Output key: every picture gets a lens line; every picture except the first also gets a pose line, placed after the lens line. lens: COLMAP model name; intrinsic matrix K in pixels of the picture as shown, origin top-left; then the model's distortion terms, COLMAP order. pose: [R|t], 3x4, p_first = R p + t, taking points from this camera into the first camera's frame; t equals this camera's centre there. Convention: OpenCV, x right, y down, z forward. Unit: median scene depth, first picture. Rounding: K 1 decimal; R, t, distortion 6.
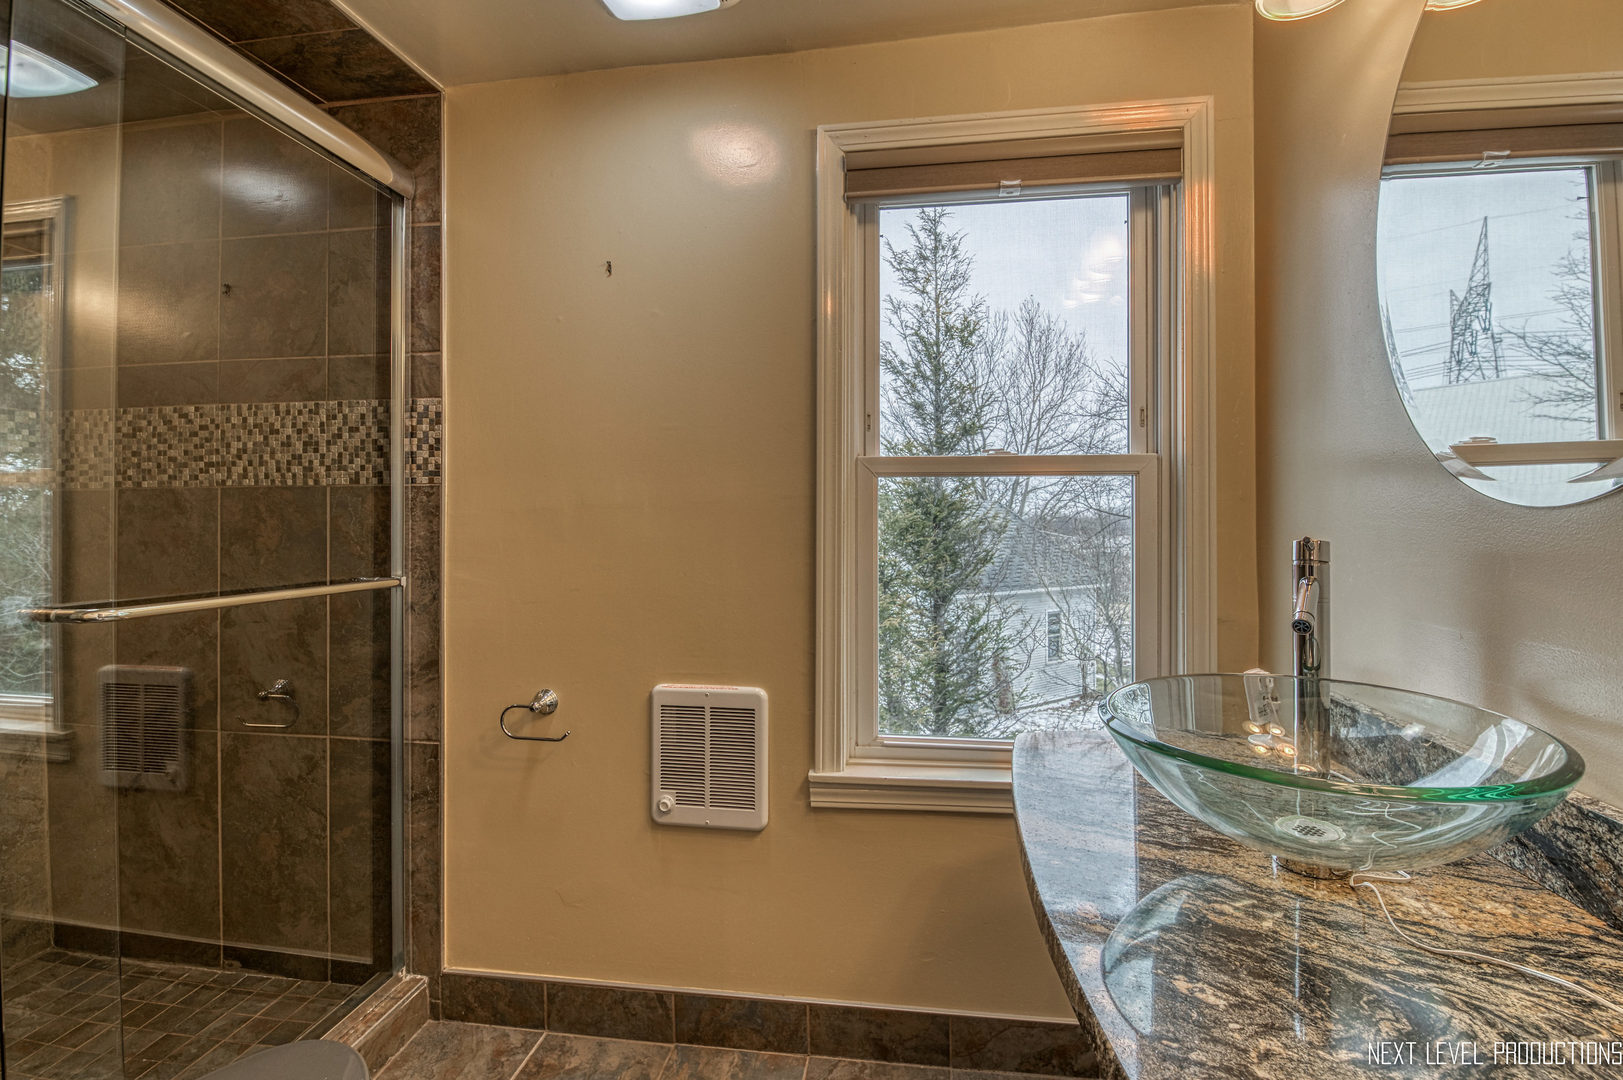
lens RADIAL K [[705.7, 0, 817.0], [0, 705.7, 526.2], [0, 0, 1]] dist [-0.002481, -0.001645]
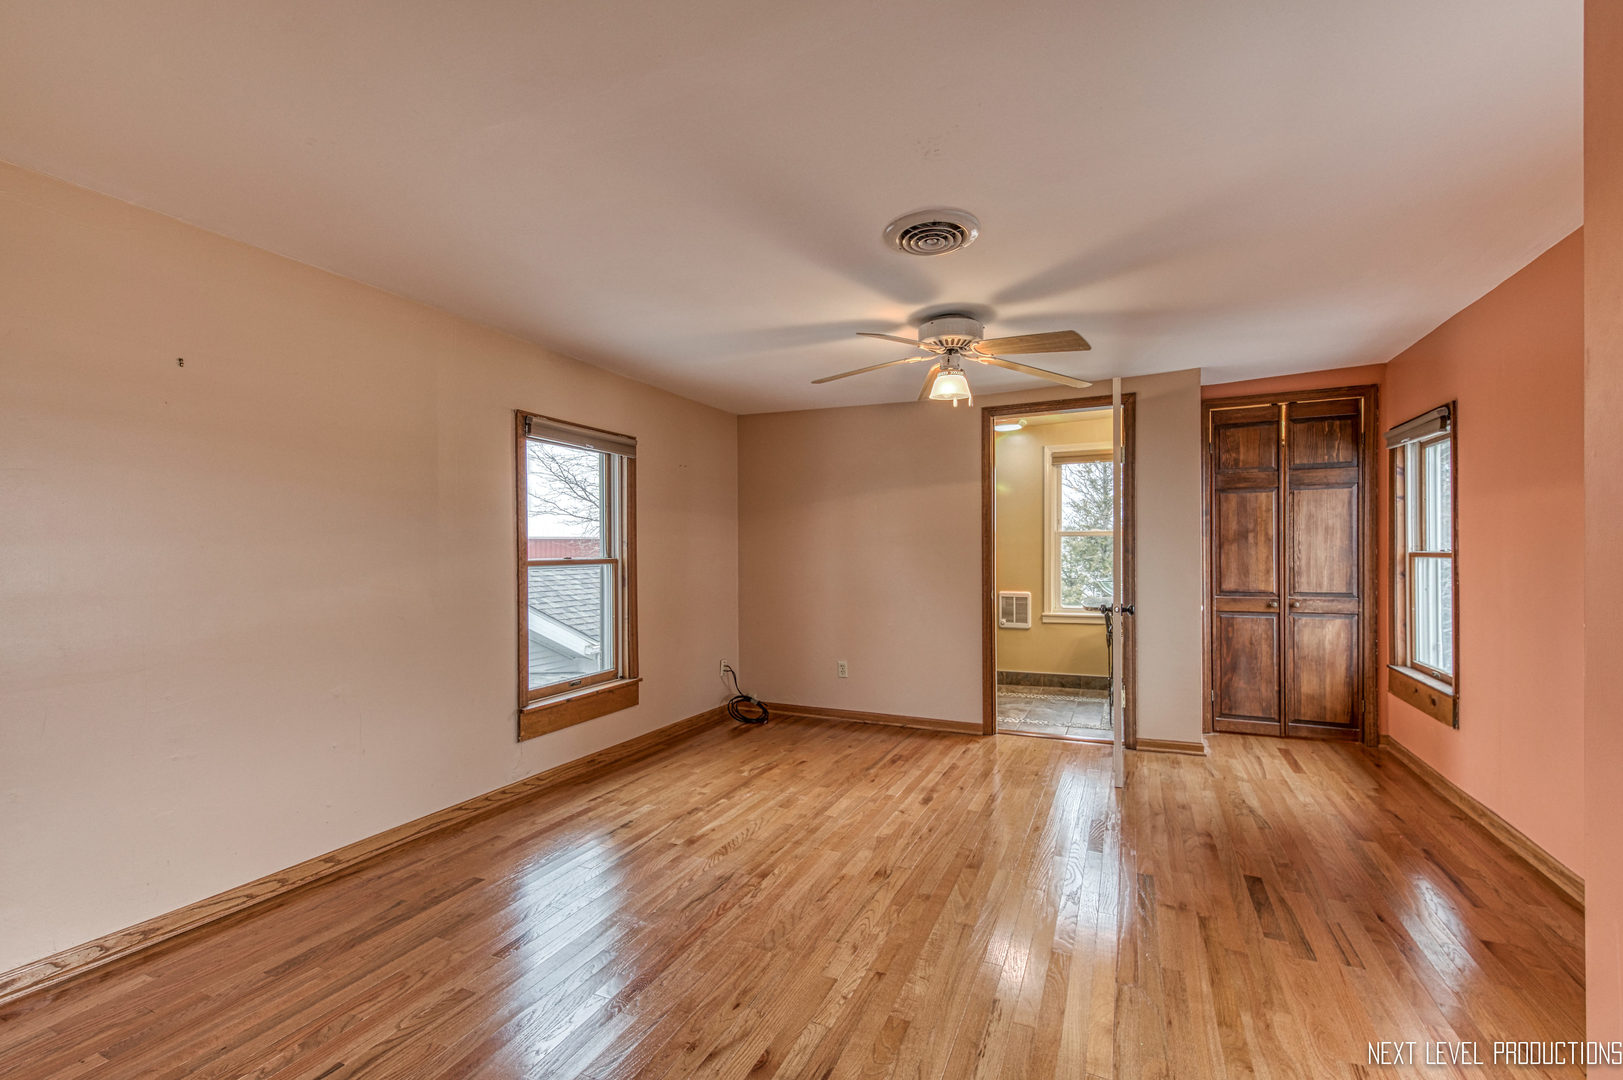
lens RADIAL K [[705.7, 0, 818.6], [0, 705.7, 549.8], [0, 0, 1]] dist [-0.002481, -0.001645]
pose [[0.964727, -0.001722, -0.263246, -0.173318], [-0.000028, 0.999978, -0.006641, 0.029010], [0.263251, 0.006414, 0.964706, -2.982909]]
